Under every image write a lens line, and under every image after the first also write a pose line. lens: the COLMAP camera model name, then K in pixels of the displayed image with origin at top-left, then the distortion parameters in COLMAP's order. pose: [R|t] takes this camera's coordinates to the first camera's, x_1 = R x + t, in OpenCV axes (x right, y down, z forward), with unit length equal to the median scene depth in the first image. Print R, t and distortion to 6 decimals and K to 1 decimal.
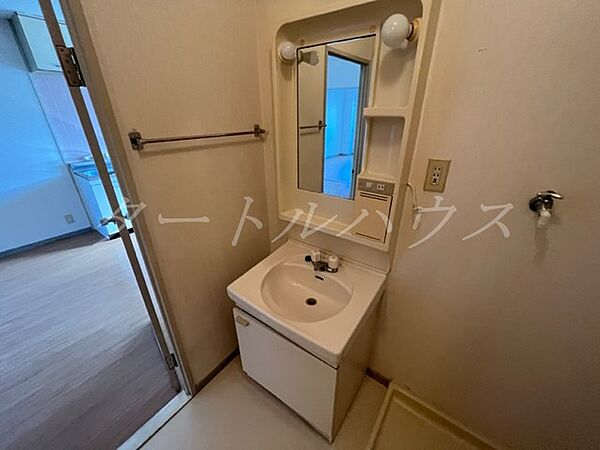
lens RADIAL K [[241.5, 0, 299.6], [0, 241.5, 224.7], [0, 0, 1]] dist [0.000632, 0.000692]
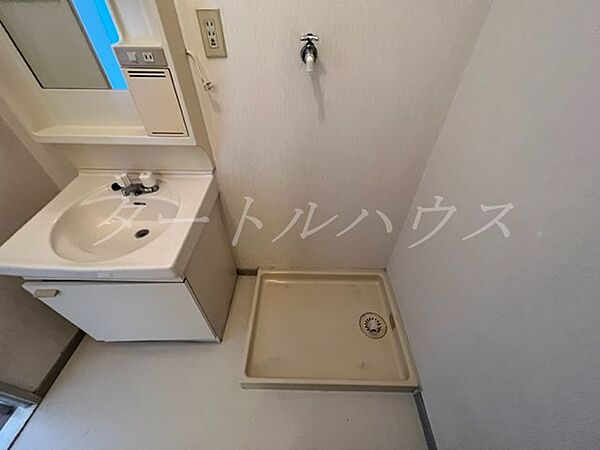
lens RADIAL K [[241.5, 0, 300.9], [0, 241.5, 224.6], [0, 0, 1]] dist [0.000632, 0.000692]
pose [[0.817735, -0.381540, 0.430971, 0.151735], [0.234156, 0.904494, 0.356456, 0.121776], [-0.525813, -0.190572, 0.828977, 0.016835]]
